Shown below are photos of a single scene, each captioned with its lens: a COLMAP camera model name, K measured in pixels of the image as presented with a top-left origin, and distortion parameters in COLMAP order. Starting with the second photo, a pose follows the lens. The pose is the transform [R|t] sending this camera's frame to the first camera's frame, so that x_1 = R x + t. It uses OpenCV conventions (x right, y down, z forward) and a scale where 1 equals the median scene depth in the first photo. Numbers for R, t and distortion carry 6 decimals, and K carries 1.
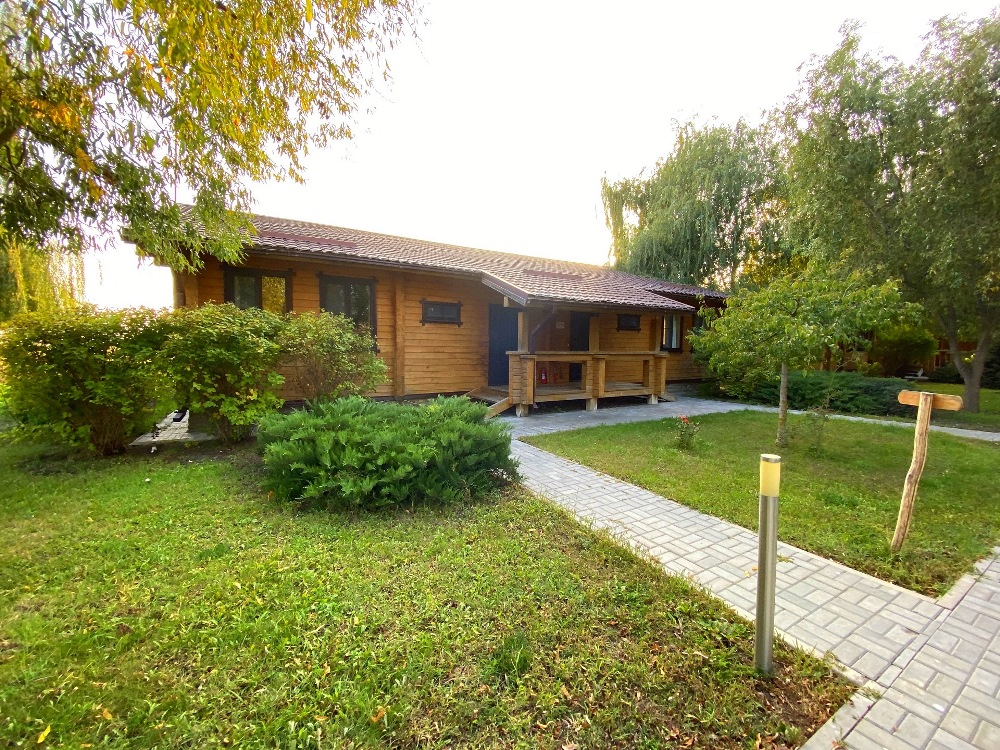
lens RADIAL K [[412.9, 0, 496.8], [0, 412.9, 375.4], [0, 0, 1]] dist [0.018982, -0.014137]
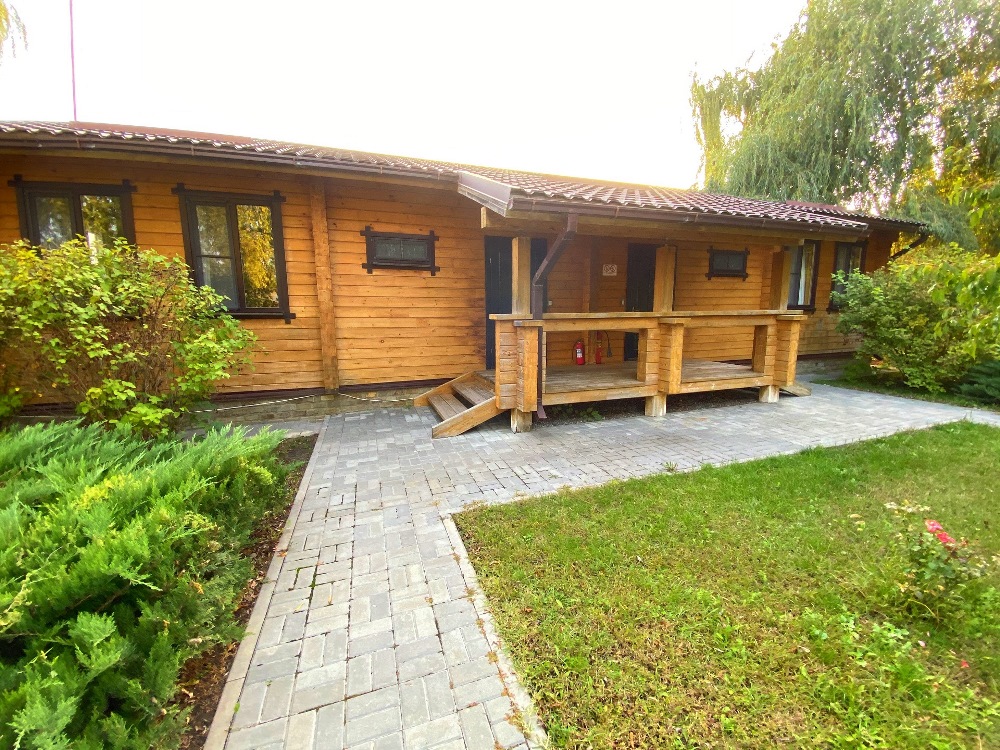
lens RADIAL K [[412.9, 0, 500.0], [0, 412.9, 373.1], [0, 0, 1]] dist [0.018982, -0.014137]
pose [[0.985565, 0.009703, -0.169021, 0.113049], [0.004037, 0.996725, 0.080759, -0.020945], [0.169251, -0.080275, 0.982298, 0.401775]]
